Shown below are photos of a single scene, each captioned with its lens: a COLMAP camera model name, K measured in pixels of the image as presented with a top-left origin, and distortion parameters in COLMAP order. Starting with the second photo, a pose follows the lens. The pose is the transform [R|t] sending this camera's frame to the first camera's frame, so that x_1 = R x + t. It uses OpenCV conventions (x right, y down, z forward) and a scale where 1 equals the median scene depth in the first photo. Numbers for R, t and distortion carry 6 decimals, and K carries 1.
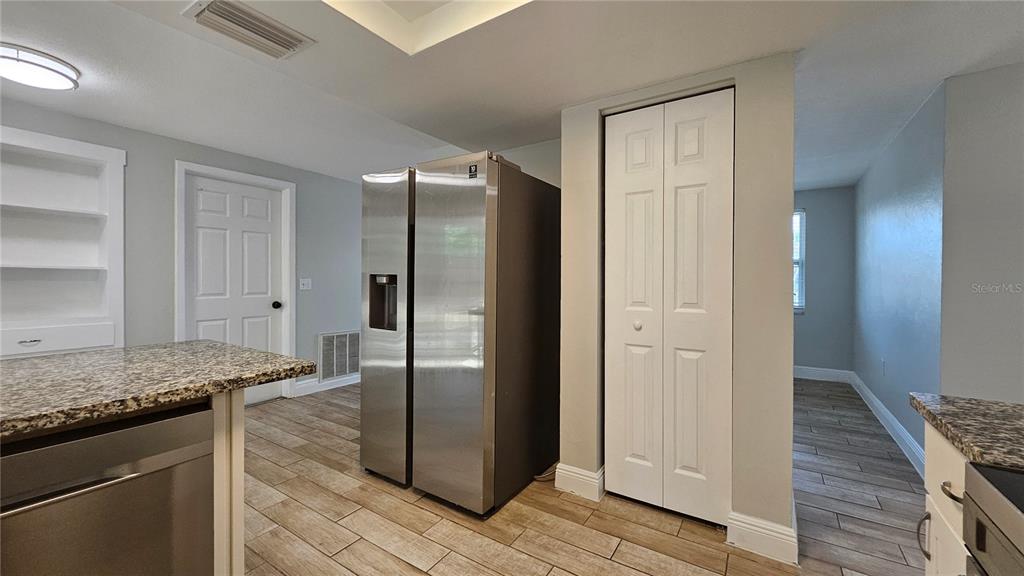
lens RADIAL K [[396.9, 0, 511.3], [0, 396.9, 281.5], [0, 0, 1]] dist [0.009640, -0.006206]
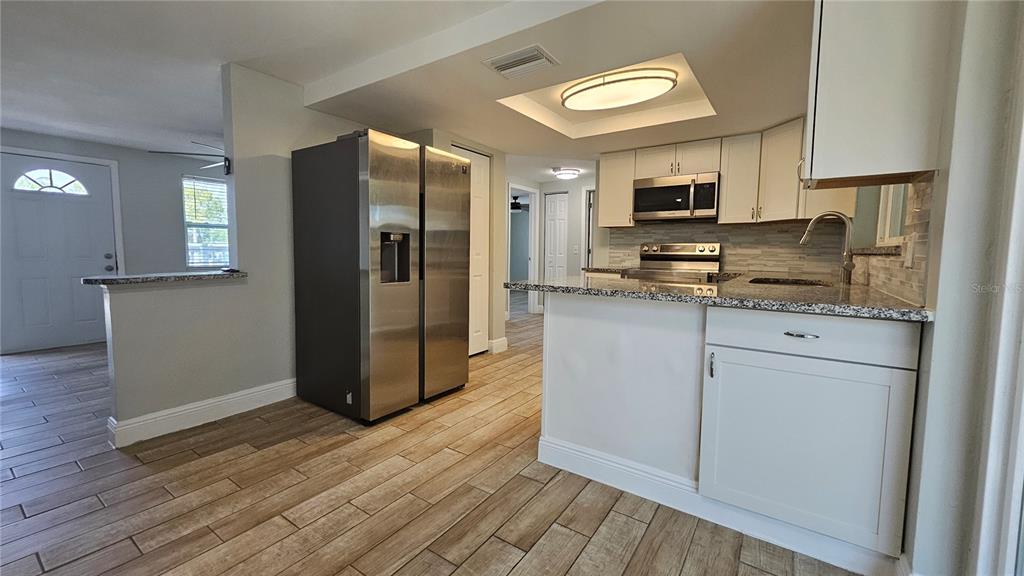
lens RADIAL K [[401.5, 0, 512.5], [0, 401.5, 282.3], [0, 0, 1]] dist [0.008834, -0.006209]
pose [[0.023560, -0.077761, 0.996694, -1.480822], [-0.008981, 0.996914, 0.077990, 0.033837], [-0.999682, -0.010788, 0.022789, 0.679829]]
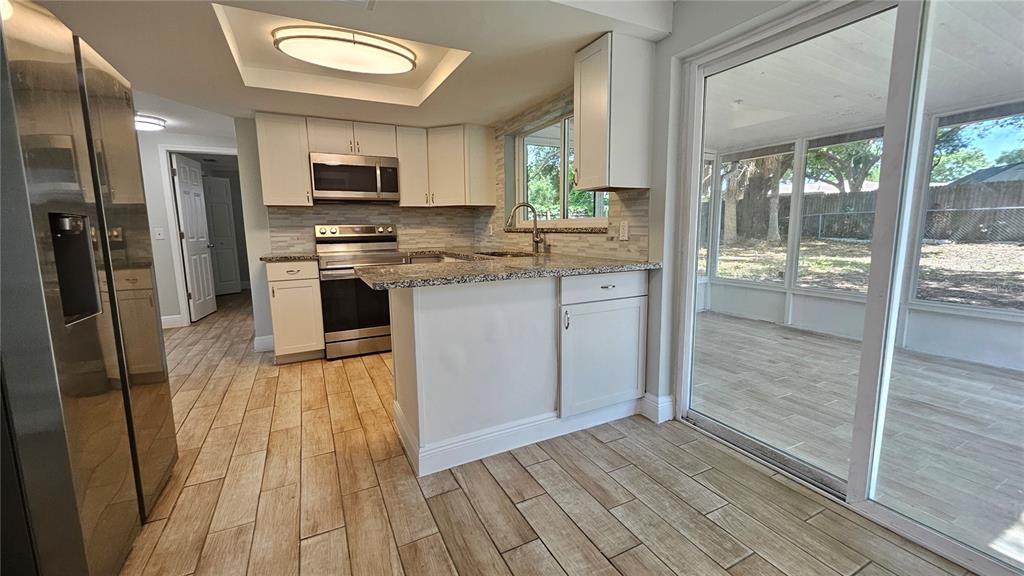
lens RADIAL K [[402.7, 0, 508.5], [0, 402.7, 282.4], [0, 0, 1]] dist [0.002765, -0.000498]
pose [[-0.865463, -0.055651, 0.497872, -1.120302], [0.015019, 0.990482, 0.136822, 0.011695], [-0.500748, 0.125892, -0.856390, 1.218703]]
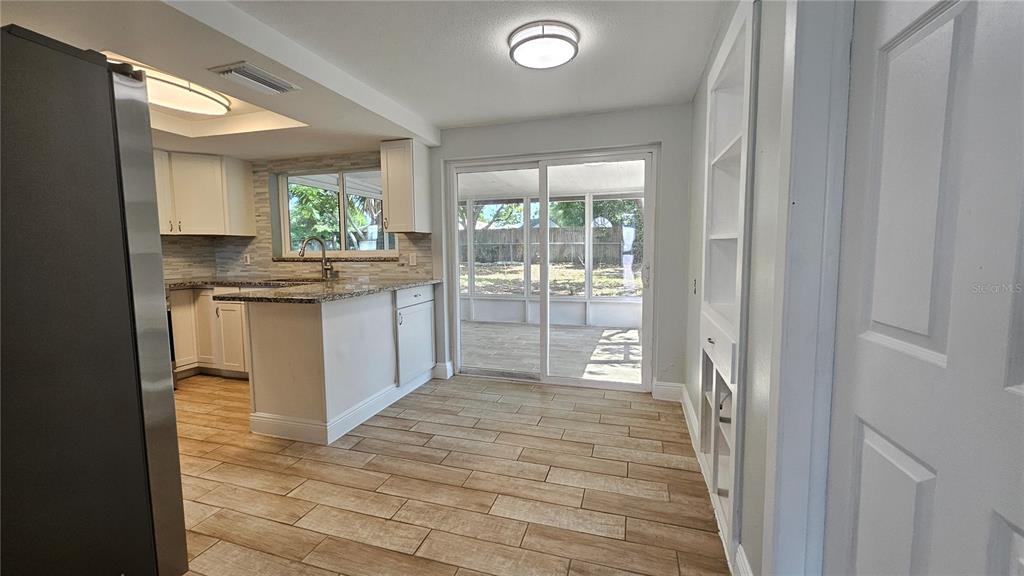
lens RADIAL K [[403.2, 0, 511.0], [0, 403.2, 283.7], [0, 0, 1]] dist [0.002059, -0.000006]
pose [[-0.960605, 0.032570, -0.276001, -0.753641], [0.009125, 0.996270, 0.085808, -0.013393], [0.277766, 0.079909, -0.957319, 1.831754]]
